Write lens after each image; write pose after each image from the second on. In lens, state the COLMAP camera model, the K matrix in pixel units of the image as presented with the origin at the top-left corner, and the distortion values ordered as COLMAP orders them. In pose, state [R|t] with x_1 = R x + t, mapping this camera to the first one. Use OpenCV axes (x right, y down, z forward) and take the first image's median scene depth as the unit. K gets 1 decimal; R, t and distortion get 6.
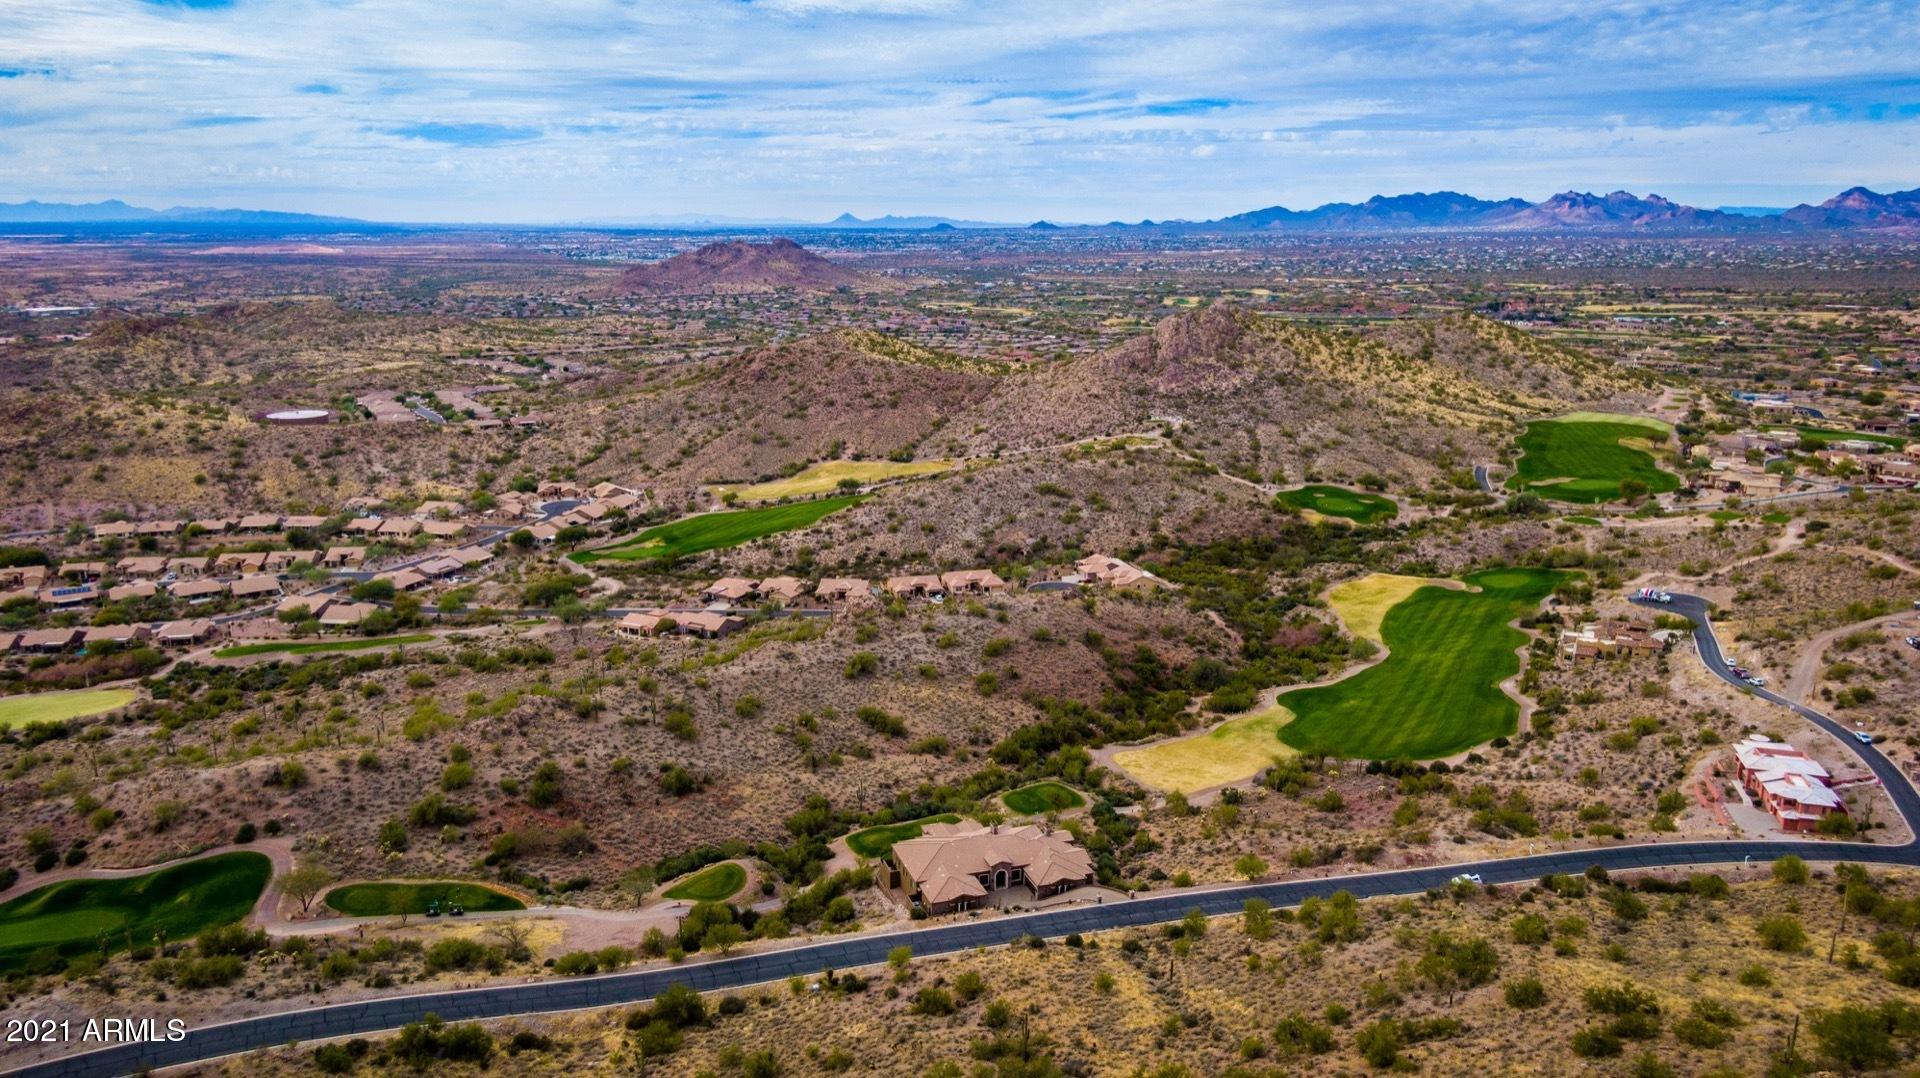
lens RADIAL K [[1352.1, 0, 953.3], [0, 1352.1, 634.2], [0, 0, 1]] dist [0.079320, -0.056795]
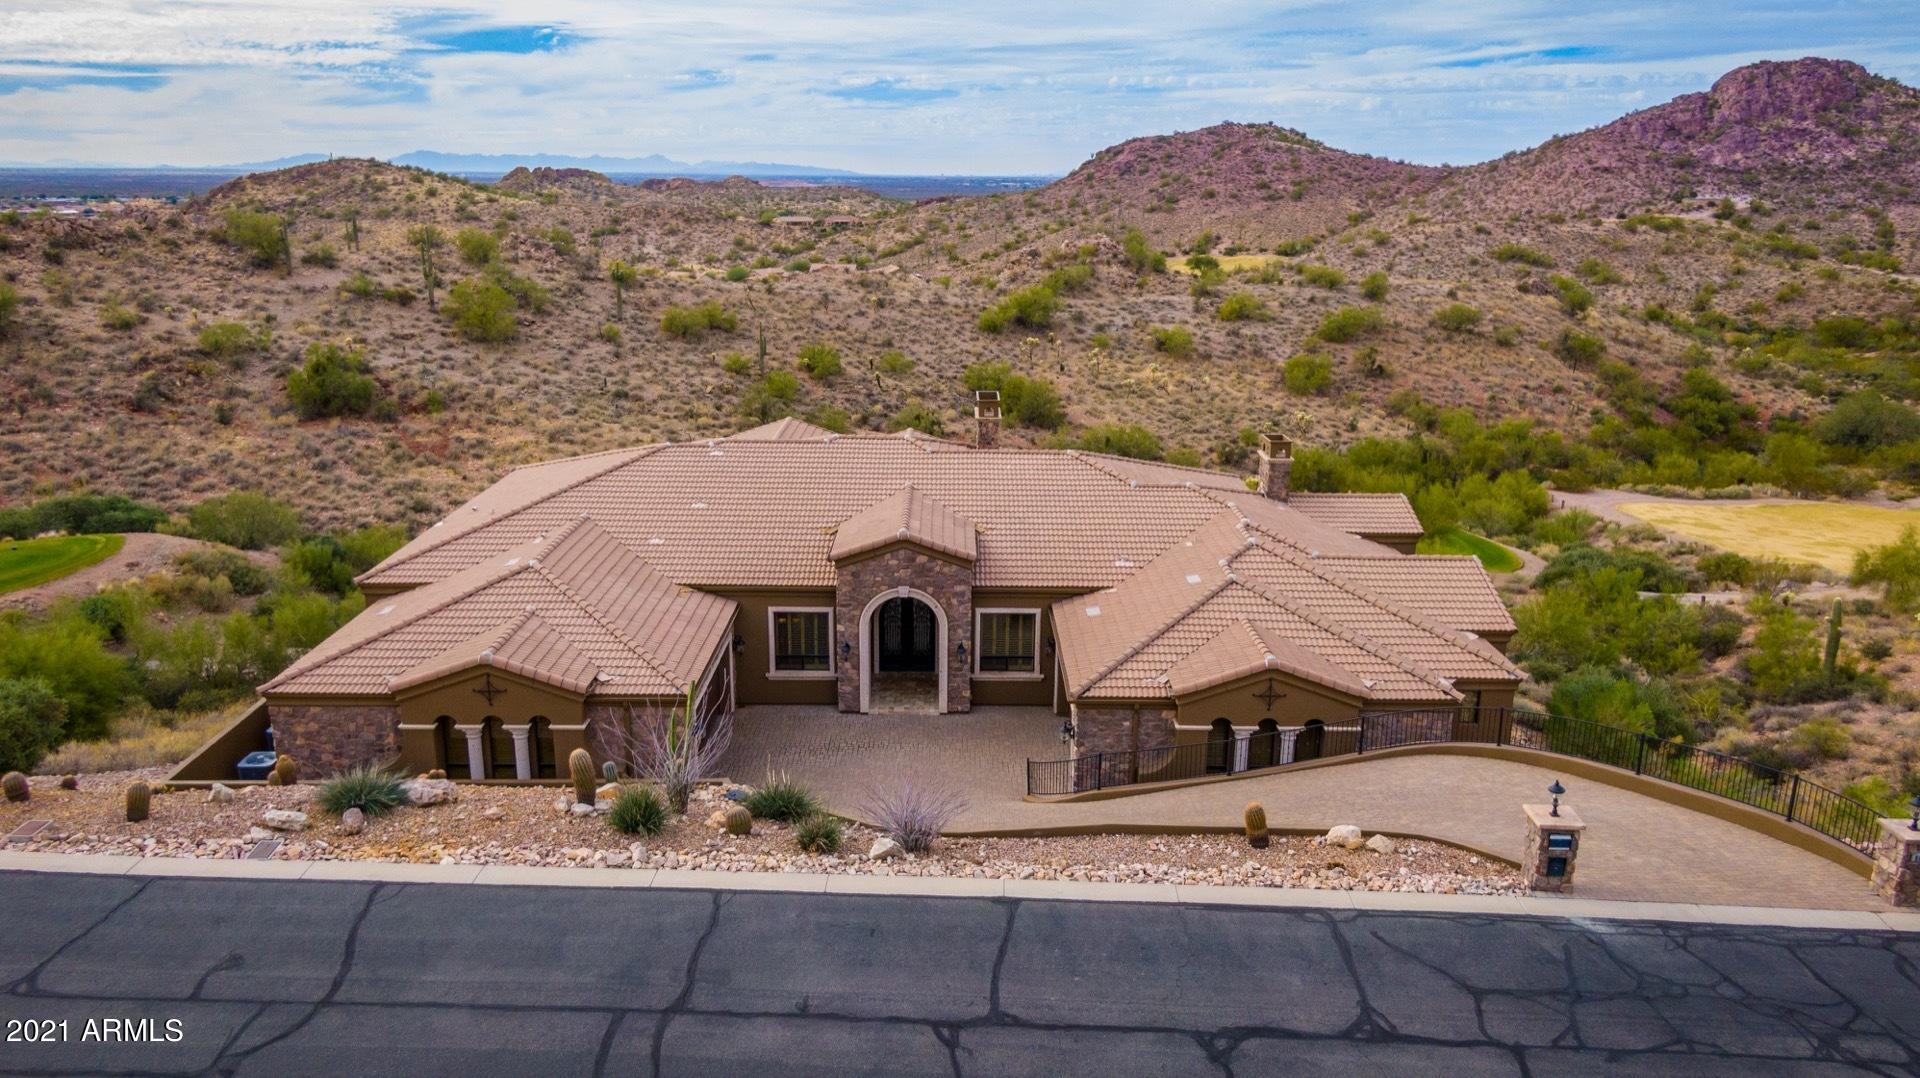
lens RADIAL K [[1371.2, 0, 956.9], [0, 1371.2, 548.1], [0, 0, 1]] dist [0.036373, -0.025468]
pose [[0.947415, 0.090632, -0.306905, 0.029417], [-0.101340, 0.994668, -0.019101, 0.055264], [0.303538, 0.049198, 0.951548, 0.273094]]
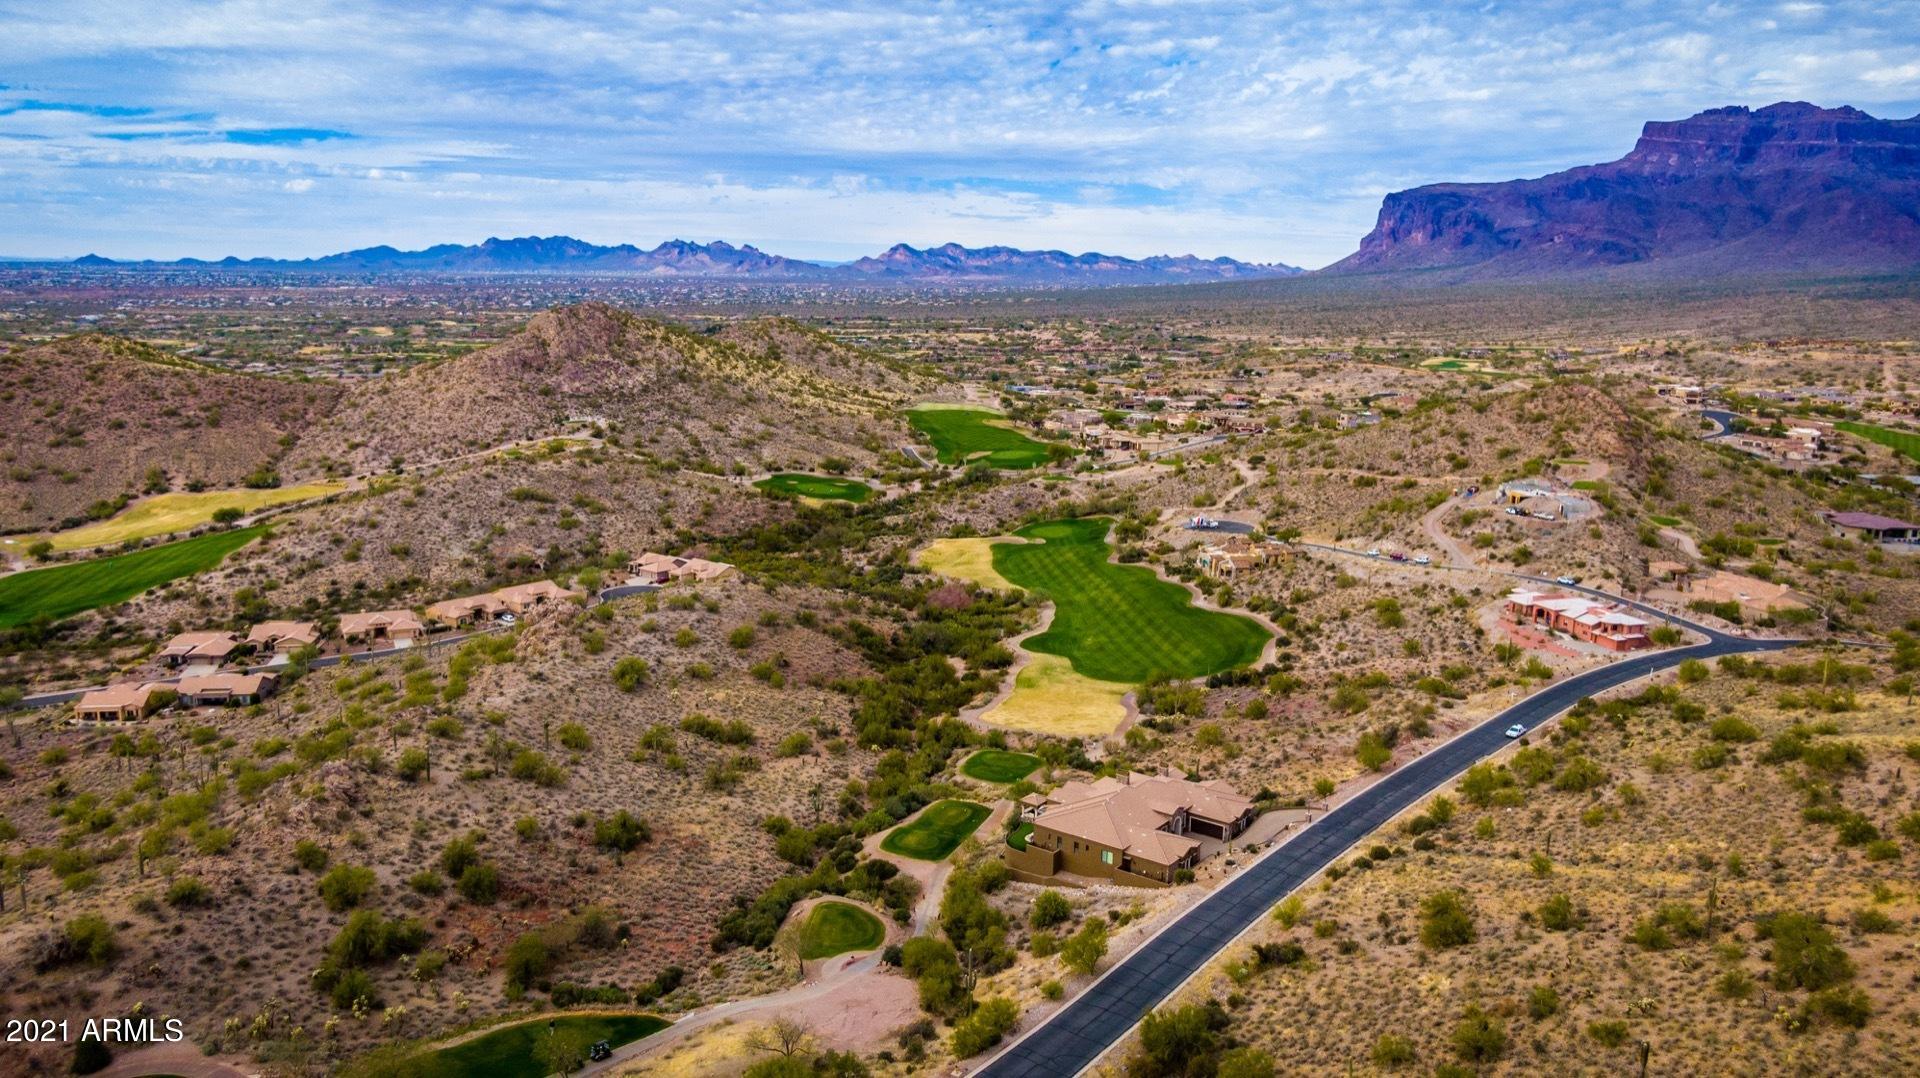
lens RADIAL K [[1412.8, 0, 954.7], [0, 1412.8, 510.4], [0, 0, 1]] dist [0.047130, -0.044198]
pose [[0.817688, -0.084562, 0.569417, -0.182031], [0.154852, 0.985003, -0.076090, 0.010091], [-0.554444, 0.150393, 0.818520, 0.104848]]
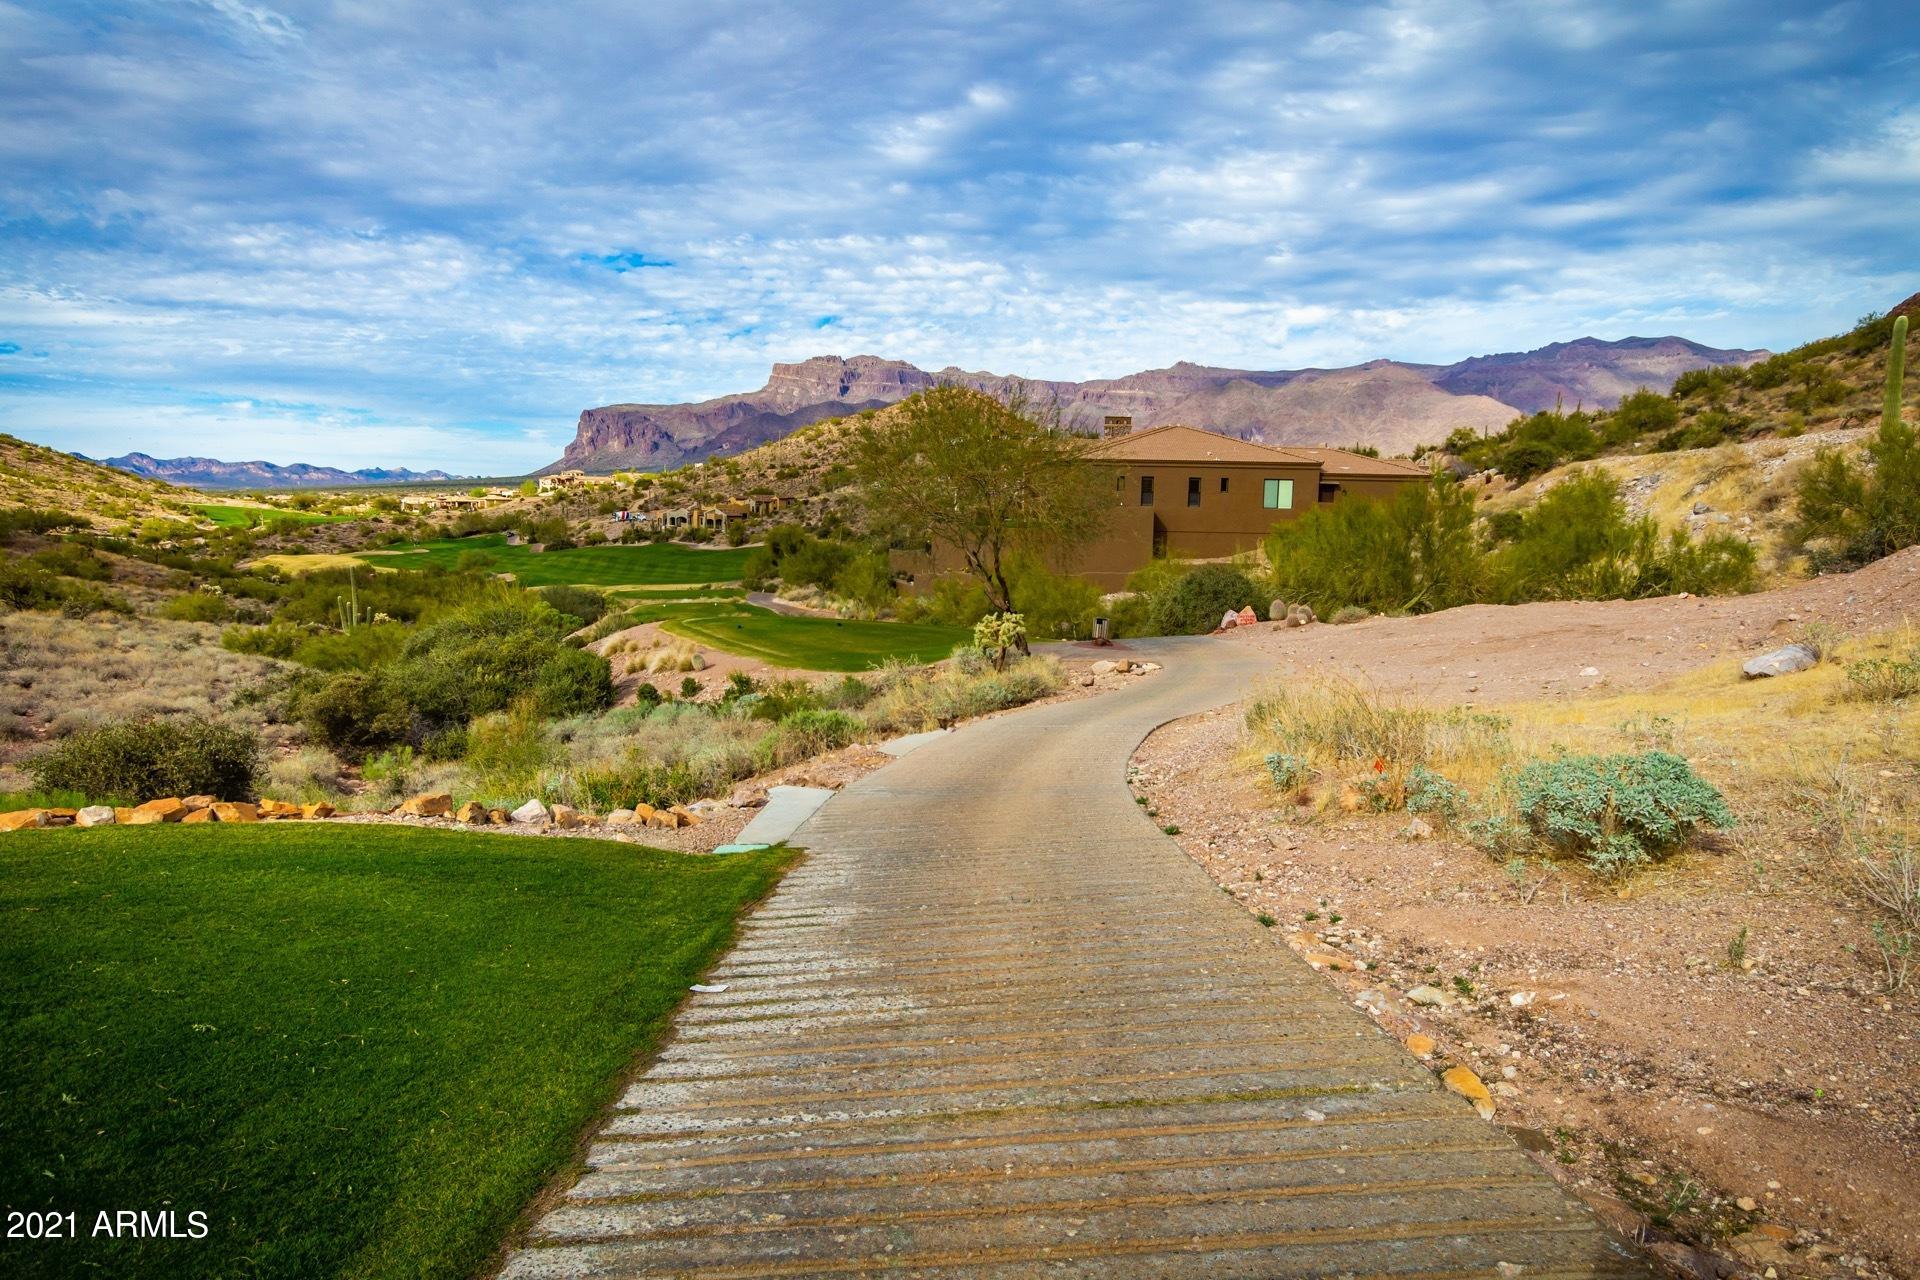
lens RADIAL K [[1170.0, 0, 951.4], [0, 1170.0, 639.5], [0, 0, 1]] dist [0.005230, 0.000714]
pose [[0.346607, -0.107051, 0.931882, -0.109842], [0.267941, 0.963372, 0.011009, 0.062602], [-0.898928, 0.245874, 0.362595, 0.312748]]
